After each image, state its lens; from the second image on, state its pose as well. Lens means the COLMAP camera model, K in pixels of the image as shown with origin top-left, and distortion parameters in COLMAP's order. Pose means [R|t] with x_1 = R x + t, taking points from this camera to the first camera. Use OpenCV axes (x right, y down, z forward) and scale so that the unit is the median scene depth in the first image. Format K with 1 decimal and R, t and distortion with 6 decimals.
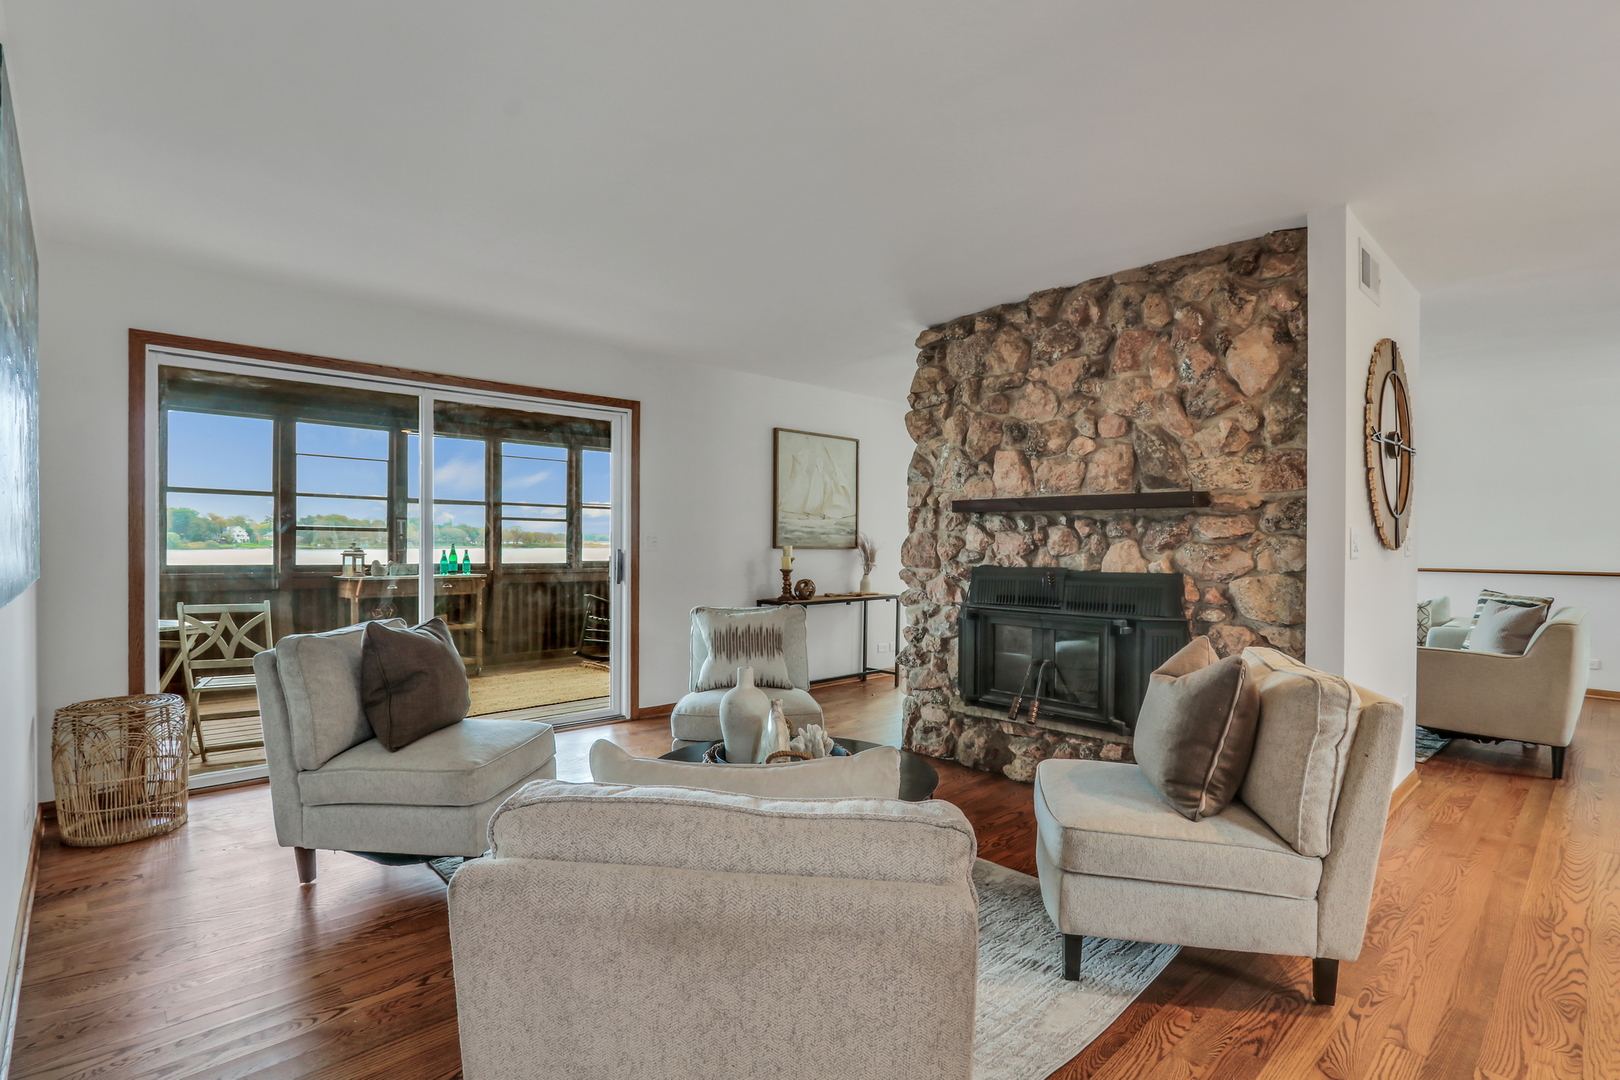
lens RADIAL K [[785.3, 0, 799.1], [0, 785.3, 553.5], [0, 0, 1]] dist [-0.007141, -0.000396]
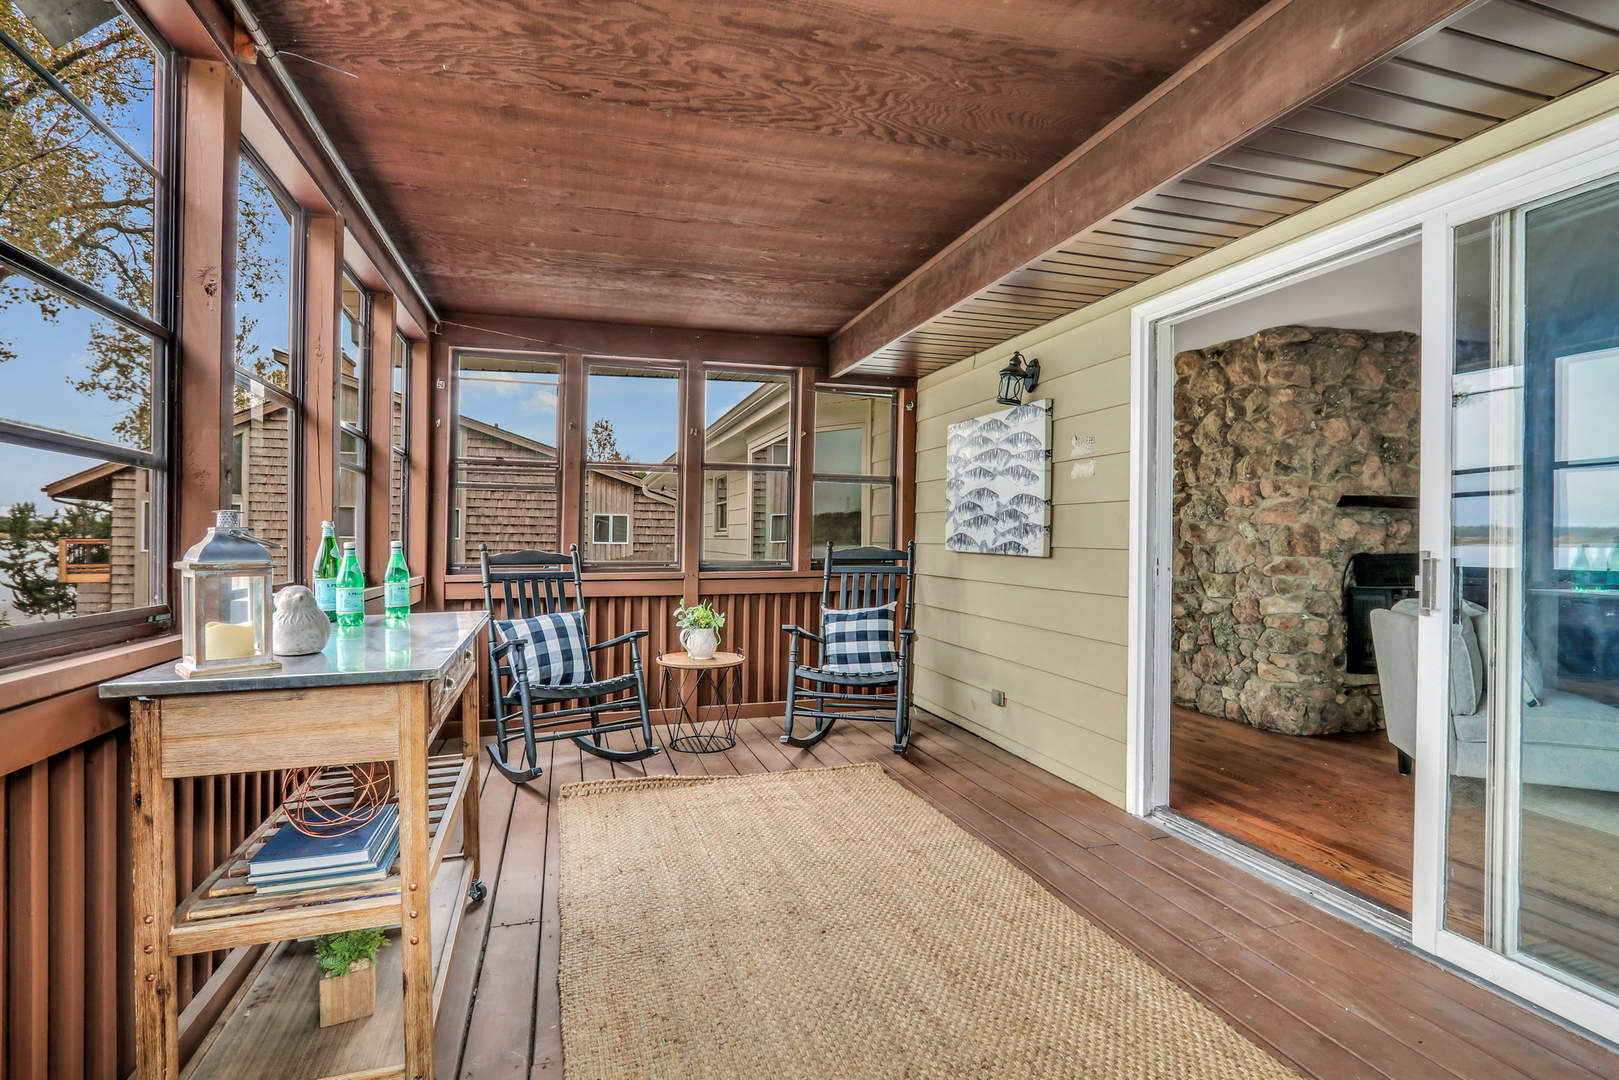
lens RADIAL K [[784.9, 0, 811.0], [0, 784.9, 533.7], [0, 0, 1]] dist [-0.007141, -0.000396]
pose [[0.424686, -0.010762, 0.905277, -0.656579], [0.012755, 0.999901, 0.005903, -0.017392], [-0.905251, 0.009040, 0.424781, 0.714145]]
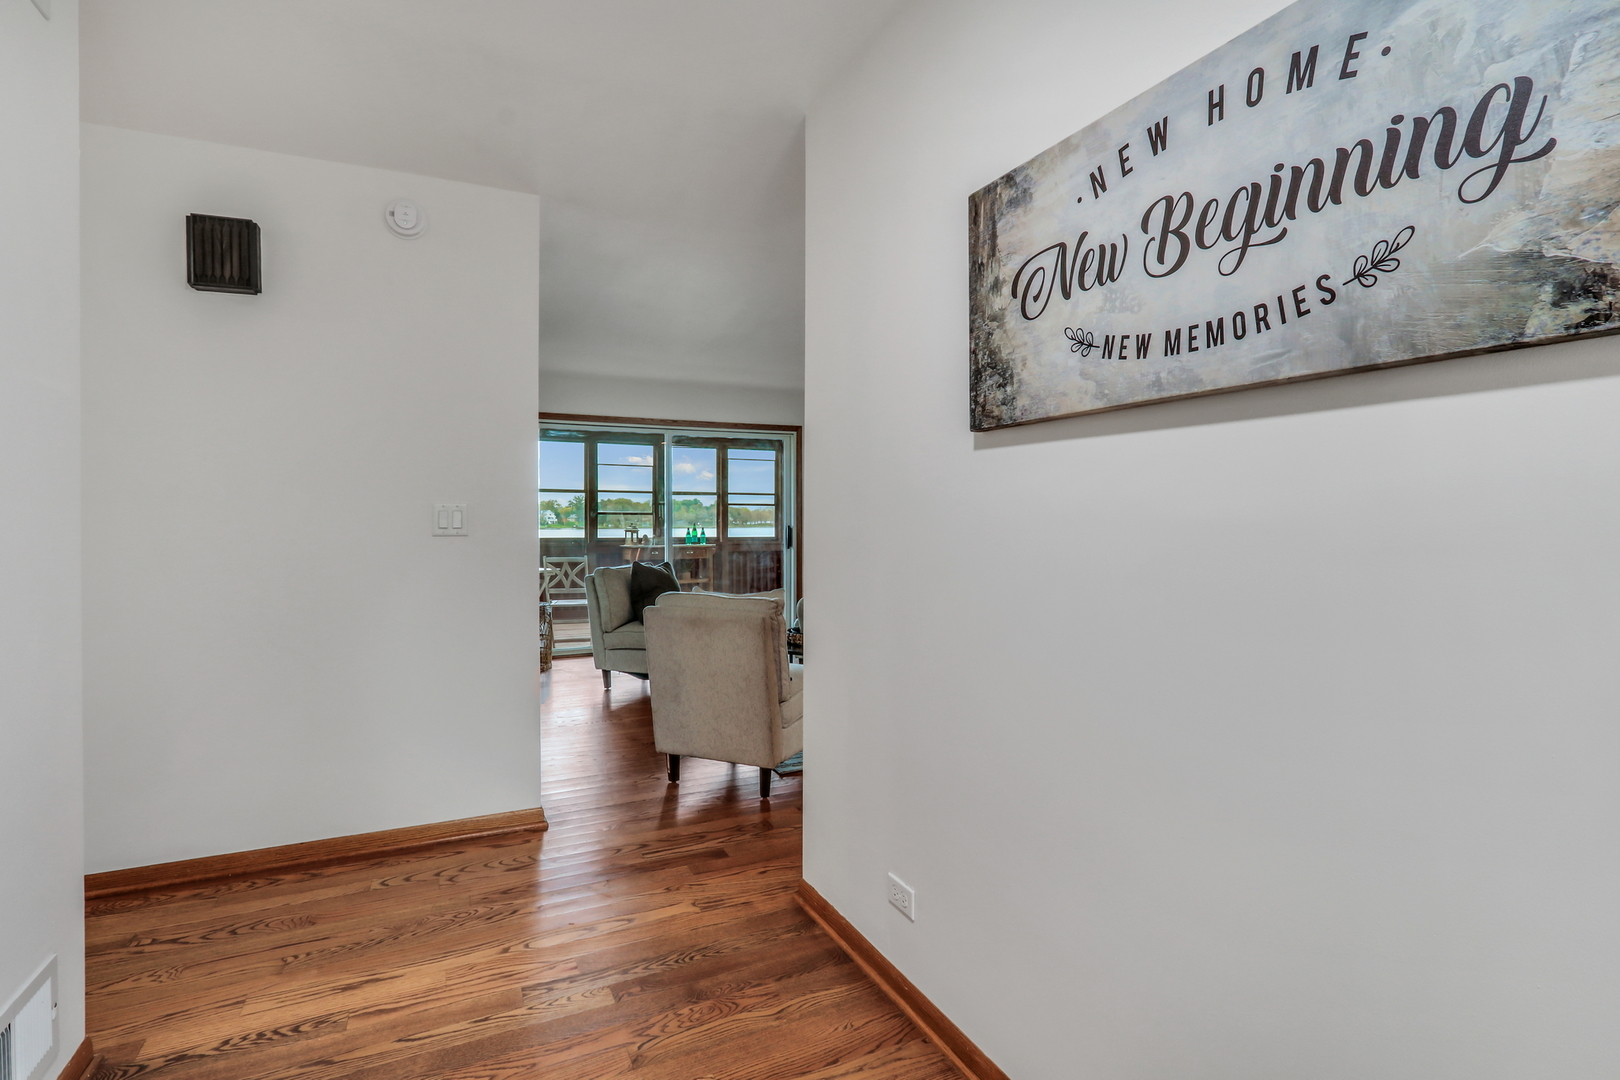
lens RADIAL K [[785.3, 0, 816.2], [0, 785.3, 529.5], [0, 0, 1]] dist [-0.007141, -0.000396]
pose [[0.957379, -0.005902, -0.288775, 0.242824], [0.005150, 0.999981, -0.003366, 0.006423], [0.288789, 0.001736, 0.957391, -0.401342]]
